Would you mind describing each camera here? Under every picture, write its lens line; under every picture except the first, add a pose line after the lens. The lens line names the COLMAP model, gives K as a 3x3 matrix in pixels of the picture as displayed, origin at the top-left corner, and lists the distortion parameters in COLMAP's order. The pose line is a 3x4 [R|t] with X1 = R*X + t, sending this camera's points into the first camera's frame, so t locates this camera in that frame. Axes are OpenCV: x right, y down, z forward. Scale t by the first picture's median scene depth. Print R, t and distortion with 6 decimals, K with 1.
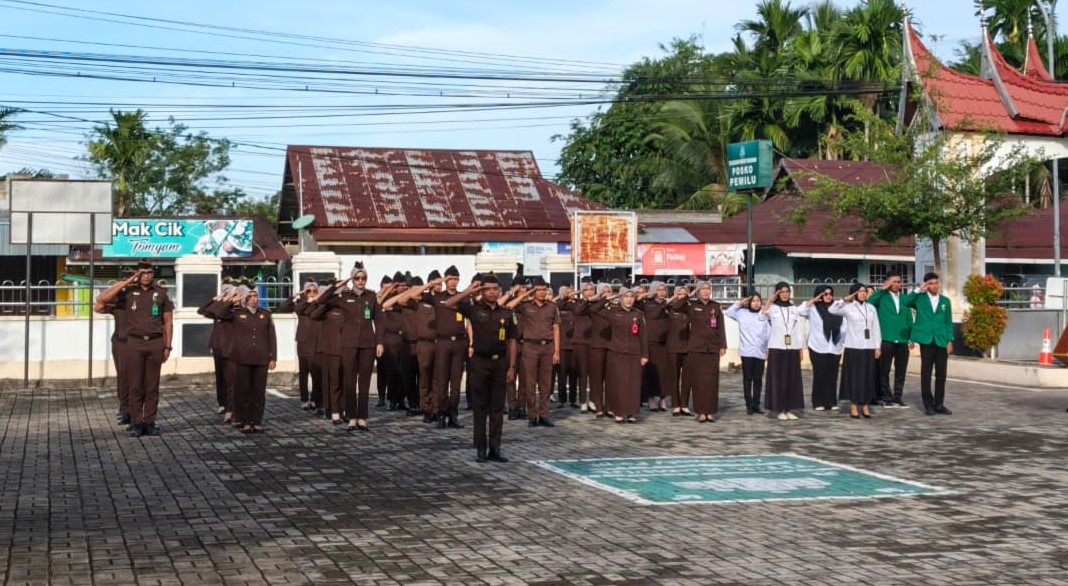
lens RADIAL K [[1849.3, 0, 572.6], [0, 1849.3, 252.5], [0, 0, 1]] dist [0.243676, -1.922510]
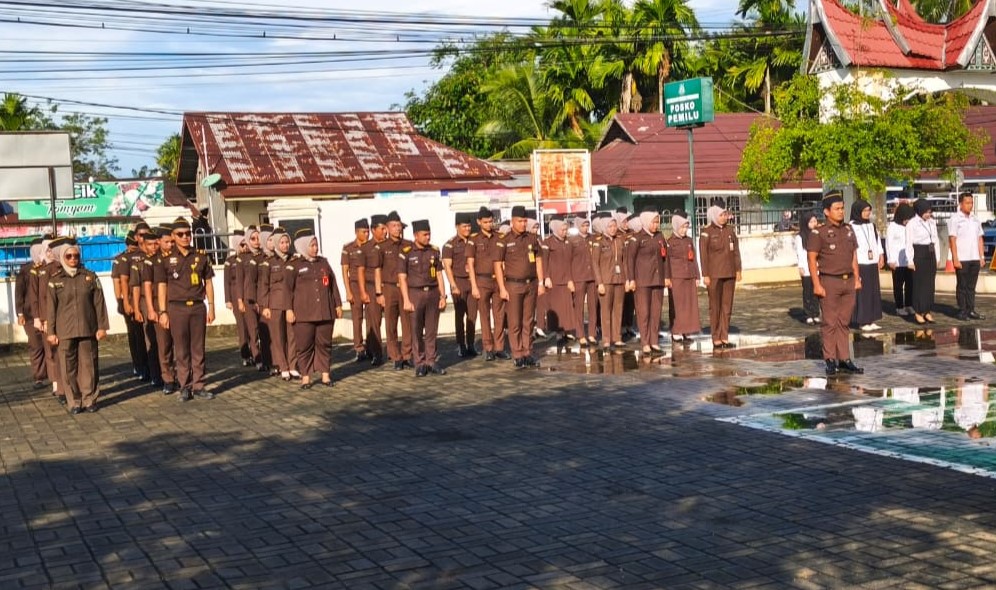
lens RADIAL K [[1394.5, 0, 647.1], [0, 1394.5, 314.2], [0, 0, 1]] dist [-0.022812, 0.327133]
pose [[0.978494, -0.059573, 0.197487, -0.058023], [0.043511, 0.995456, 0.084701, 0.003440], [-0.201635, -0.074287, 0.976640, 0.129643]]
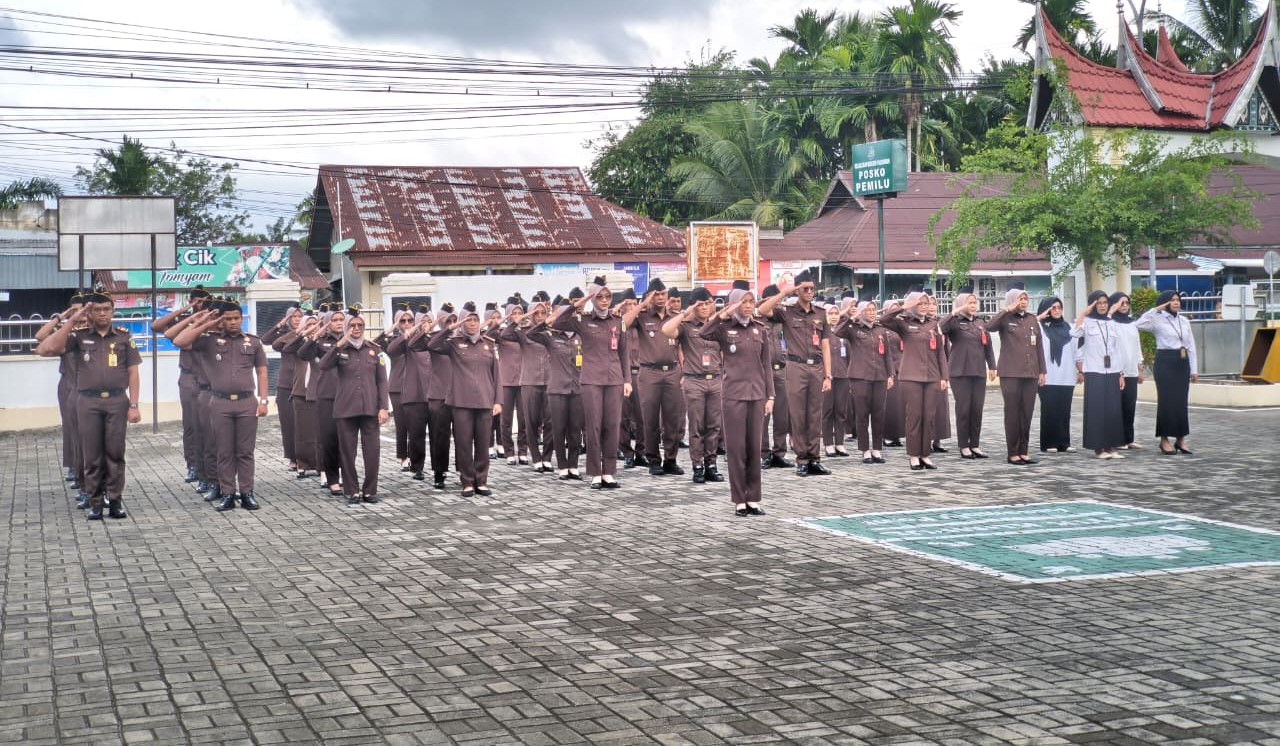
lens RADIAL K [[1848.0, 0, 642.5], [0, 1848.0, 260.0], [0, 0, 1]] dist [0.020365, 0.059636]
pose [[0.998605, -0.021079, 0.048411, -0.039192], [0.021581, 0.999718, -0.009879, 0.002468], [-0.048189, 0.010910, 0.998779, 0.068464]]
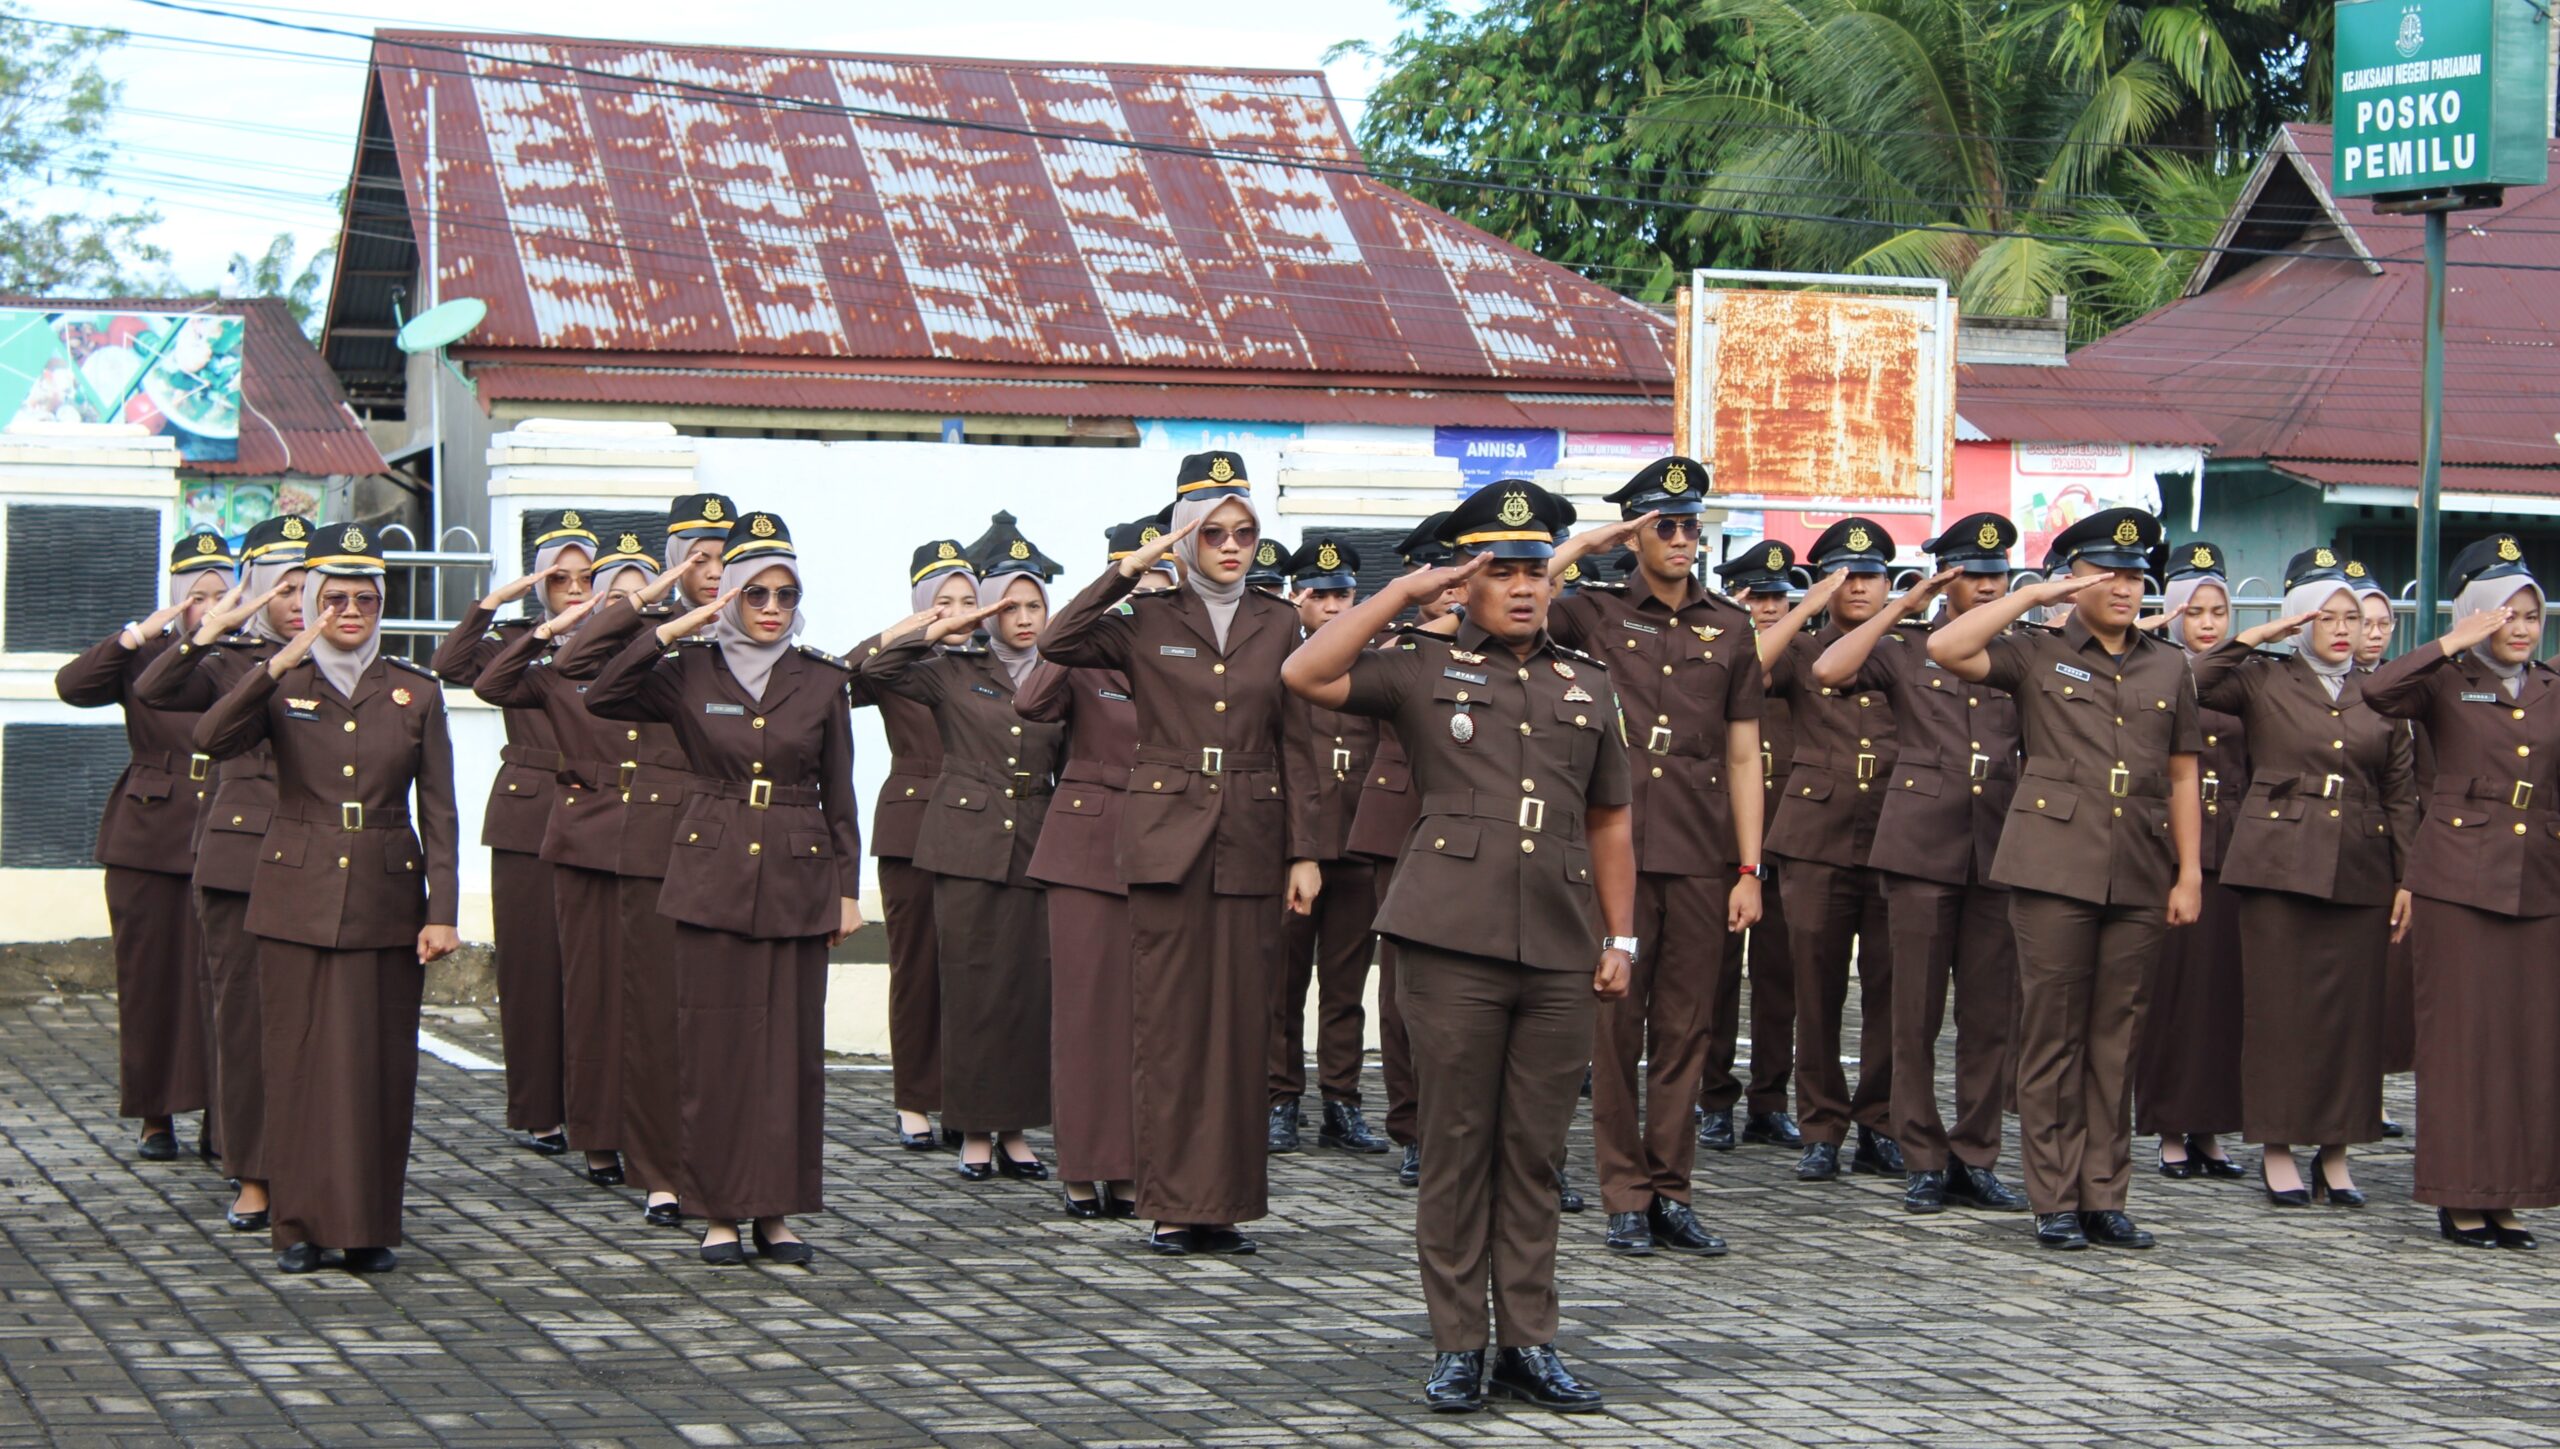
lens RADIAL K [[6449.1, 0, 1271.6], [0, 6449.1, 612.8], [0, 0, 1]] dist [0.107465, -0.048904]
pose [[0.999801, 0.019919, 0.000939, -0.030959], [-0.019933, 0.999633, 0.018355, 0.003944], [-0.000573, -0.018370, 0.999831, 0.115844]]
